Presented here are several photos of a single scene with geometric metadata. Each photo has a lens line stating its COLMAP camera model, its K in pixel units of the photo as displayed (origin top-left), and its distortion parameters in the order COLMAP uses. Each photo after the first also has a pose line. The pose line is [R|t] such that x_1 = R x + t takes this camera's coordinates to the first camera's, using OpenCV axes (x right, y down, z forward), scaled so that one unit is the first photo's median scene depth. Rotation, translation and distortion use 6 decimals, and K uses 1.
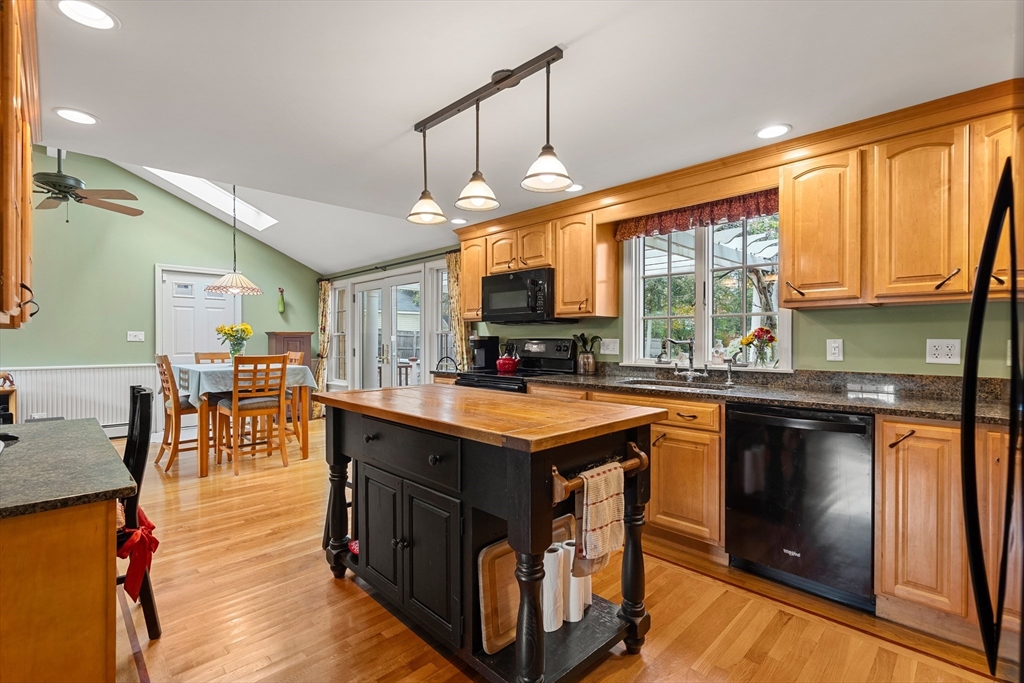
lens RADIAL K [[468.5, 0, 507.3], [0, 468.5, 341.4], [0, 0, 1]] dist [-0.001428, -0.000298]
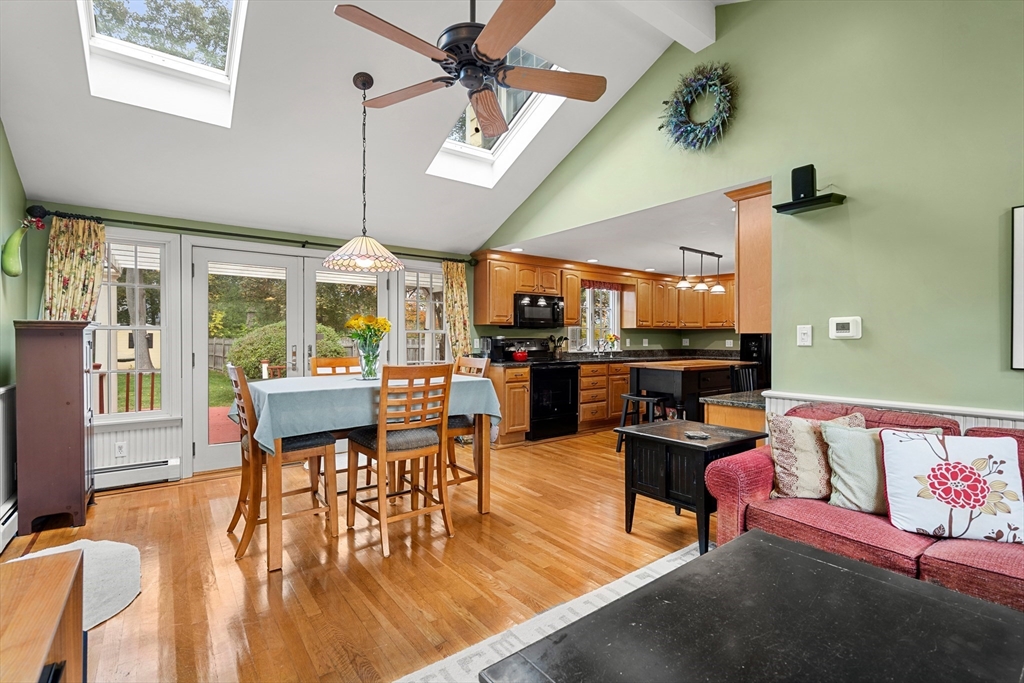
lens RADIAL K [[465.5, 0, 512.0], [0, 465.5, 341.5], [0, 0, 1]] dist [-0.001597, -0.000066]
pose [[0.126434, -0.005144, 0.991962, -1.406013], [0.005501, 0.999975, 0.004484, -0.003595], [-0.991960, 0.004890, 0.126459, 0.842683]]
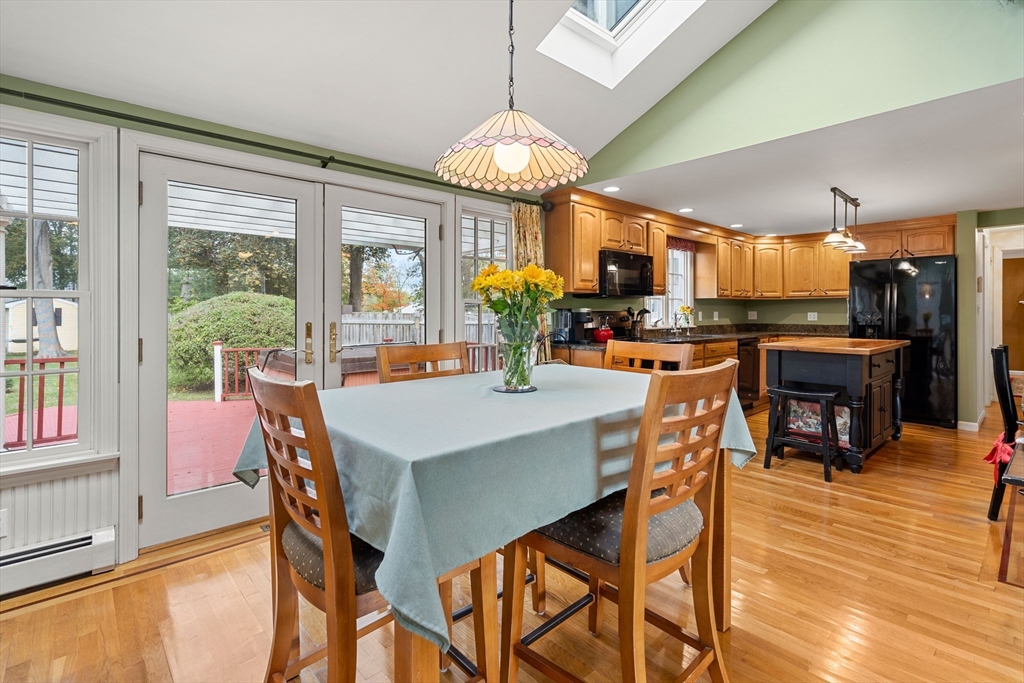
lens RADIAL K [[481.7, 0, 519.2], [0, 481.7, 310.3], [0, 0, 1]] dist [-0.000229, -0.000173]
pose [[0.024570, 0.005423, 0.999683, -1.090723], [0.010281, 0.999931, -0.005677, -0.004652], [-0.999645, 0.010418, 0.024513, 1.158367]]
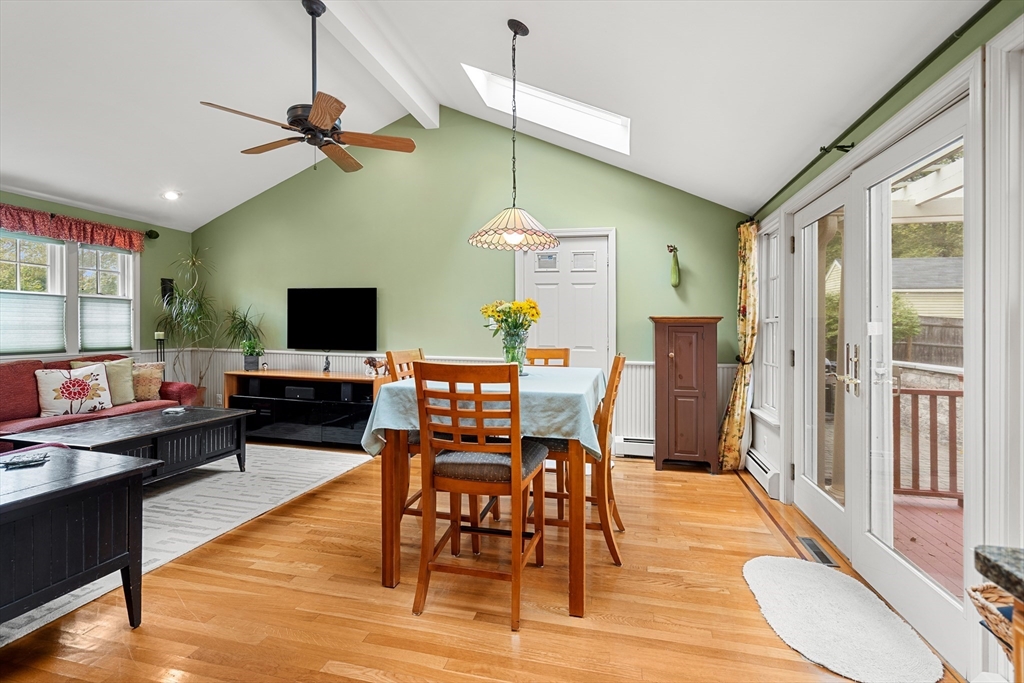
lens RADIAL K [[474.3, 0, 512.2], [0, 474.3, 319.1], [0, 0, 1]] dist [-0.002437, -0.000166]
pose [[0.535811, -0.009822, -0.844281, -0.119651], [-0.015322, 0.999655, -0.021354, -0.002615], [0.844199, 0.024378, 0.535475, 0.811036]]
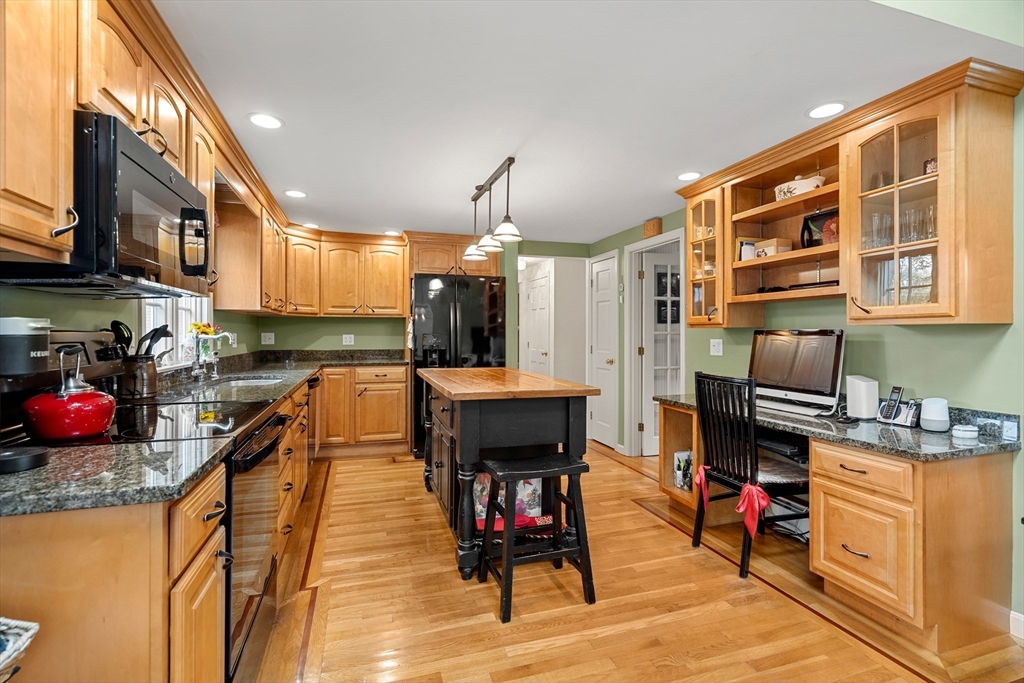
lens RADIAL K [[468.5, 0, 507.3], [0, 468.5, 341.4], [0, 0, 1]] dist [-0.001428, -0.000298]
pose [[-0.892231, -0.010099, 0.451466, -0.401072], [0.000624, 0.999721, 0.023596, -0.007101], [-0.451578, 0.021334, -0.891976, 1.142695]]
